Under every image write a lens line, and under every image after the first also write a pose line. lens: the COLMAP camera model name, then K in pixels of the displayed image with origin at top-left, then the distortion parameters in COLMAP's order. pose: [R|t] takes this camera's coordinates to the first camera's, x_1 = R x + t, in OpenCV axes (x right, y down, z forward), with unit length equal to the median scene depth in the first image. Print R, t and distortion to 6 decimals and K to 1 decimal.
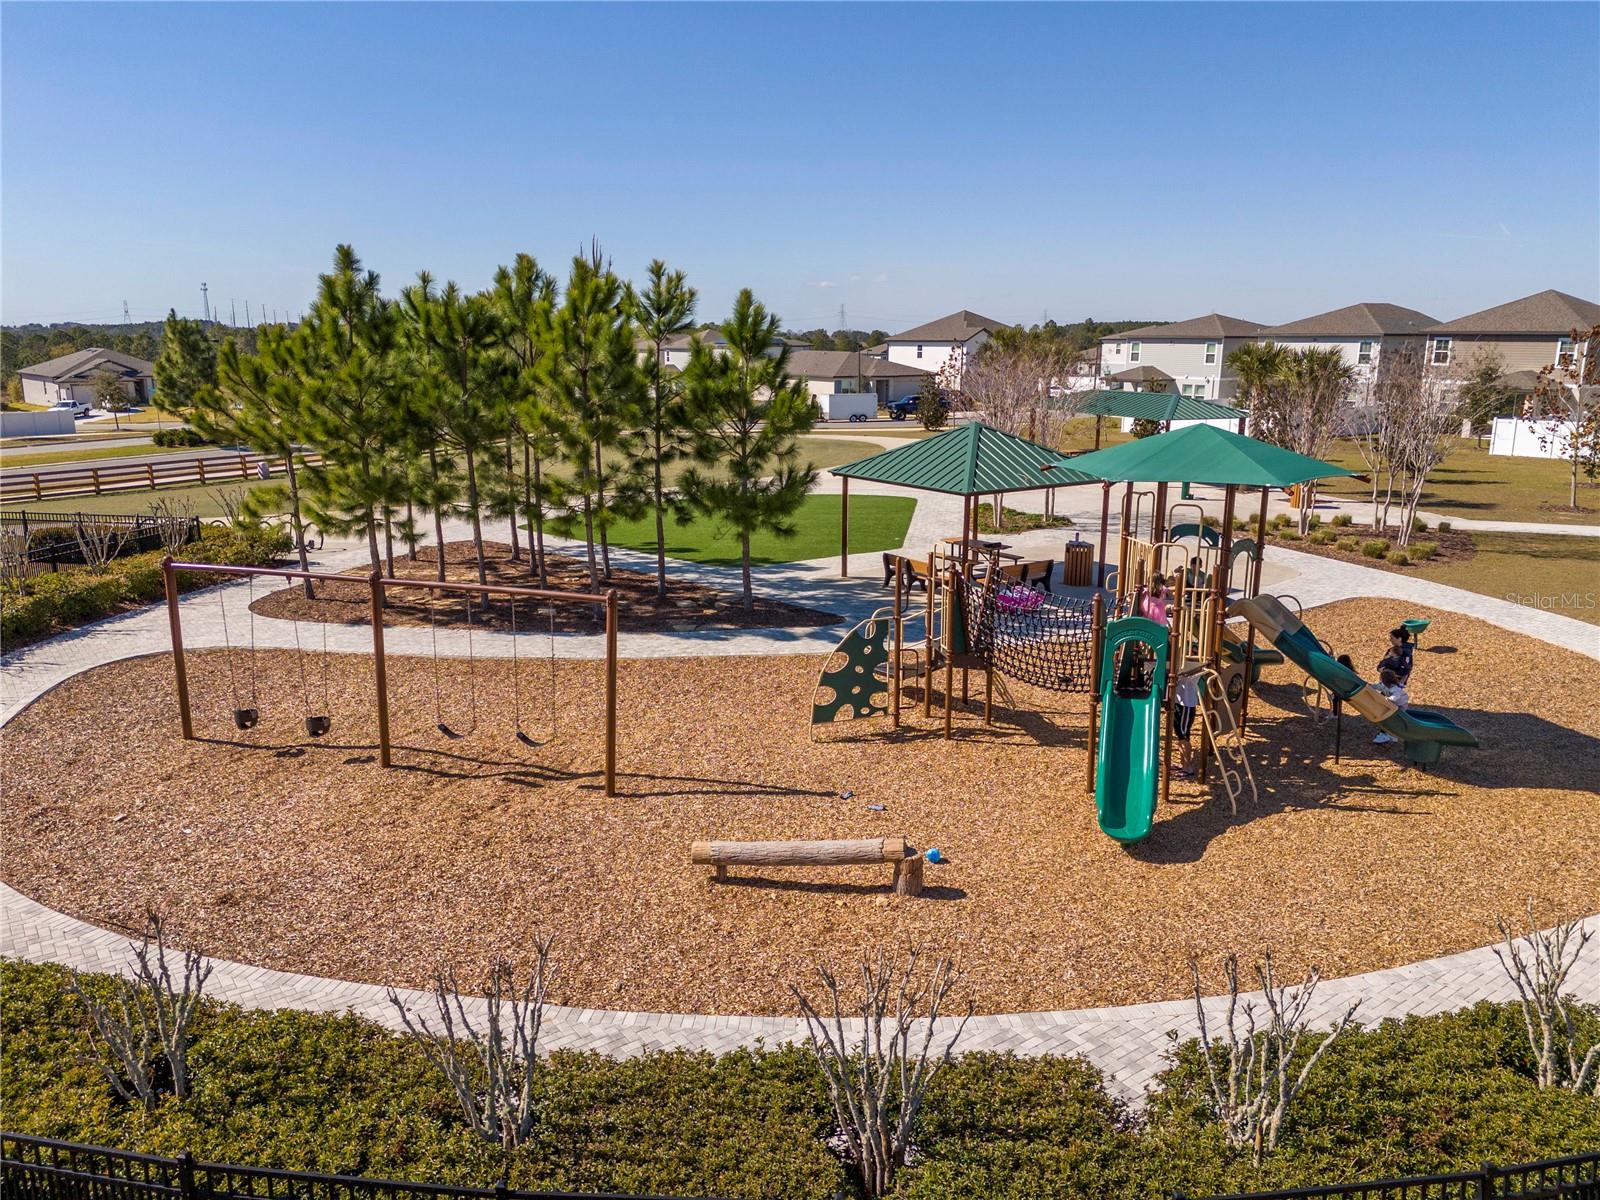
lens RADIAL K [[1171.5, 0, 793.5], [0, 1171.5, 569.0], [0, 0, 1]] dist [0.110627, -0.124523]
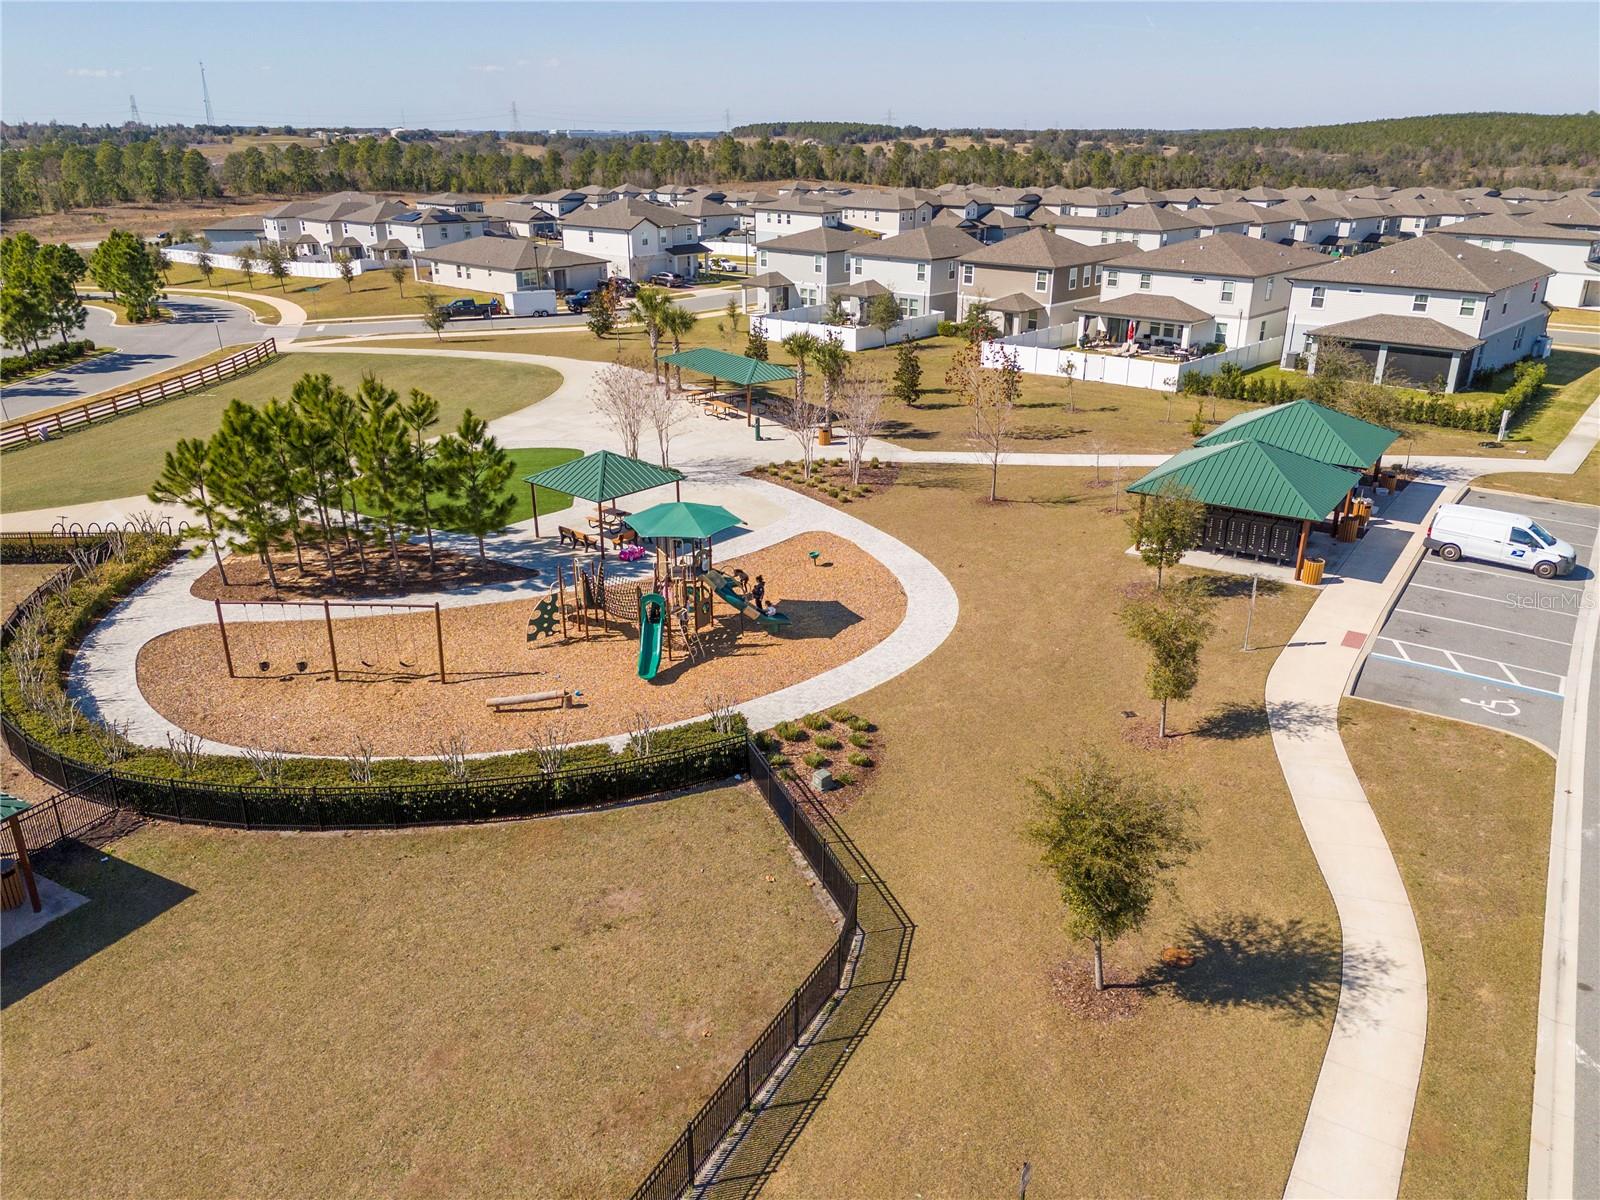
lens RADIAL K [[1175.7, 0, 800.0], [0, 1175.7, 600.0], [0, 0, 1]] dist [0.054030, -0.045734]
pose [[0.966503, -0.097147, 0.237560, -0.007623], [0.052394, 0.980787, 0.187917, -0.344762], [-0.251251, -0.169175, 0.953023, -1.283068]]
